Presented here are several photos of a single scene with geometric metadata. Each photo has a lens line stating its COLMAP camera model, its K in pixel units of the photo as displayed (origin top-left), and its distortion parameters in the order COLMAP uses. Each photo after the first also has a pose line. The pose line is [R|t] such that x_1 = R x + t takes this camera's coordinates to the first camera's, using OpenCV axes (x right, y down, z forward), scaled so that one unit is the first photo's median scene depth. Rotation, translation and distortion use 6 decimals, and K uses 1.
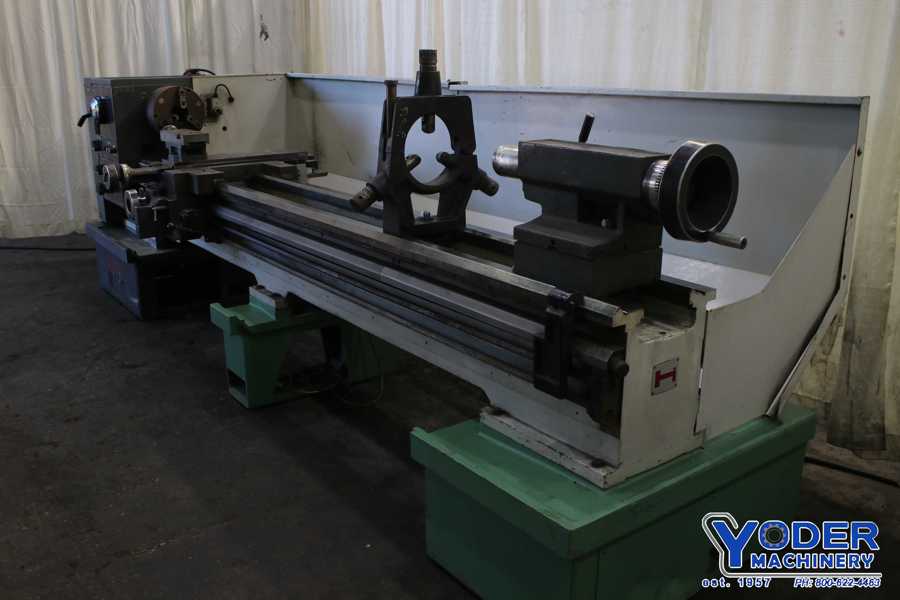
lens RADIAL K [[791.0, 0, 449.2], [0, 791.0, 303.8], [0, 0, 1]] dist [-0.113948, 0.030165]
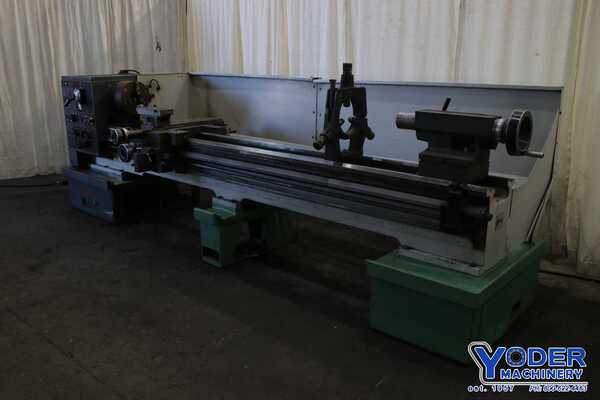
lens RADIAL K [[503.6, 0, 300.5], [0, 503.6, 201.7], [0, 0, 1]] dist [-0.105803, -0.010086]
pose [[0.982589, -0.052525, 0.178214, -0.314901], [0.056630, 0.998232, -0.018028, 0.022287], [-0.176953, 0.027806, 0.983827, -0.138307]]
